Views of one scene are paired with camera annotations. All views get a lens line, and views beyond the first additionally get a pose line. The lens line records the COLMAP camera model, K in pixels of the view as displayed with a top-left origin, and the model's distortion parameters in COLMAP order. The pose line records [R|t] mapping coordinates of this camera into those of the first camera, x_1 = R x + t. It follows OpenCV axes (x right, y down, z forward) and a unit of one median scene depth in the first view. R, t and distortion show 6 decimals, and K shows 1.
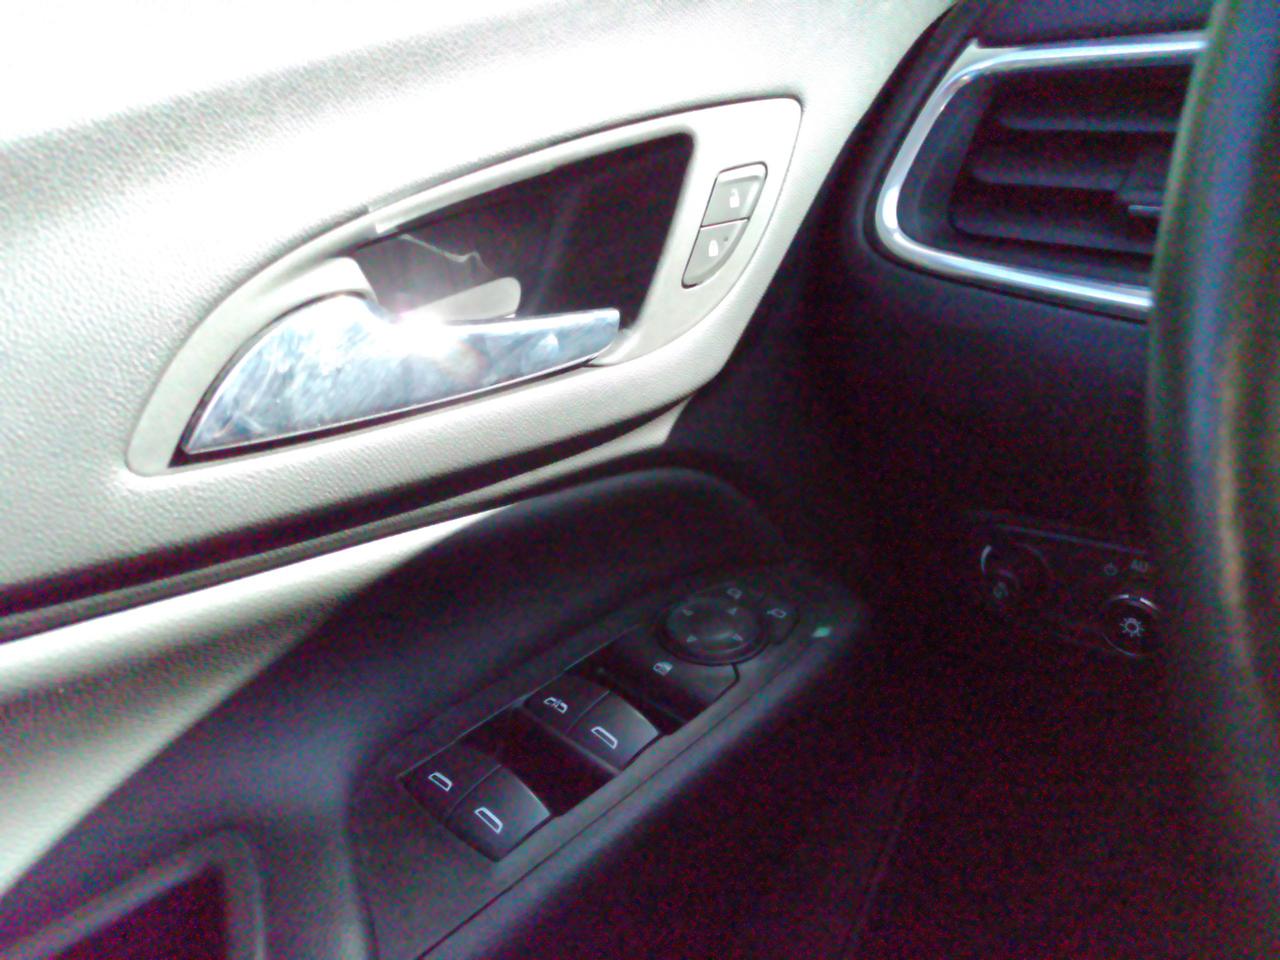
lens RADIAL K [[1037.4, 0, 641.3], [0, 1037.4, 481.8], [0, 0, 1]] dist [0.011966, 0.000944]
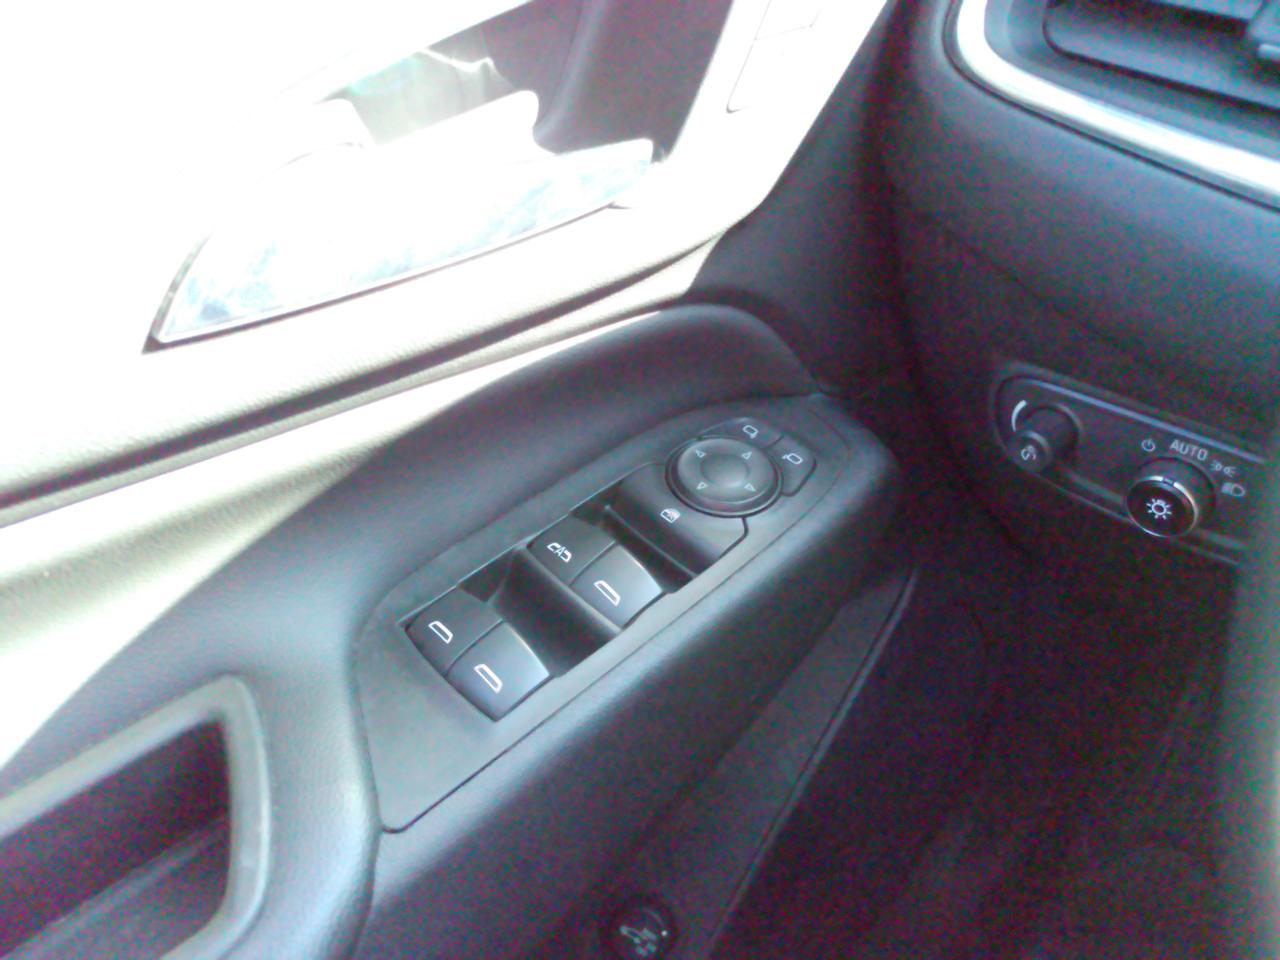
lens RADIAL K [[1037.4, 0, 641.3], [0, 1037.4, 481.8], [0, 0, 1]] dist [0.011966, 0.000944]
pose [[0.997746, 0.067000, 0.003606, -0.012963], [-0.065260, 0.956527, 0.284248, -0.132330], [0.015595, -0.283843, 0.958744, 0.077892]]
